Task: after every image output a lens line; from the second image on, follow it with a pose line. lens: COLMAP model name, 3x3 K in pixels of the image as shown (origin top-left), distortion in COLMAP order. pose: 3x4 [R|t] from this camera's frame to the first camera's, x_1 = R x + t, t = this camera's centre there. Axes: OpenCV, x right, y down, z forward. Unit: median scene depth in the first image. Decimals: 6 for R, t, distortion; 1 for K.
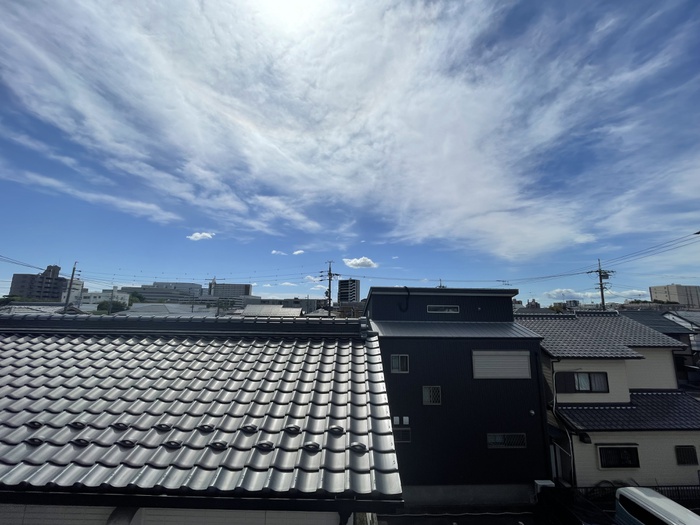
lens RADIAL K [[283.6, 0, 352.6], [0, 283.6, 264.2], [0, 0, 1]] dist [-0.002915, 0.000338]
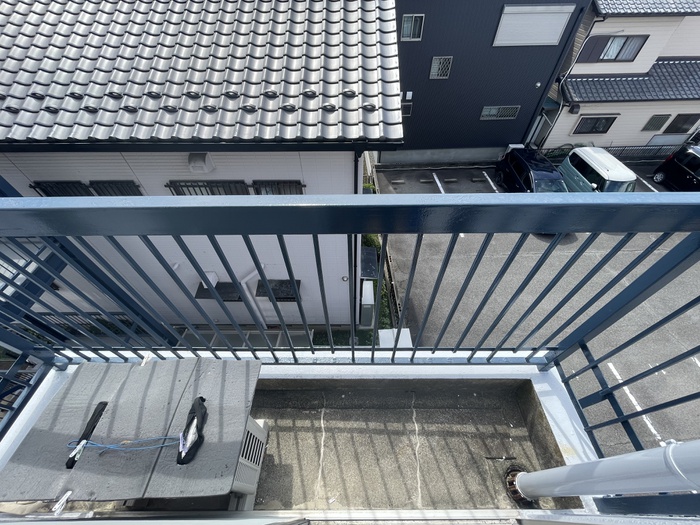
lens RADIAL K [[283.6, 0, 349.6], [0, 283.6, 261.9], [0, 0, 1]] dist [-0.002915, 0.000338]
pose [[0.999847, -0.007029, -0.016042, -0.039665], [0.017338, 0.527112, 0.849619, -0.009947], [0.002484, -0.849767, 0.527153, -0.135963]]
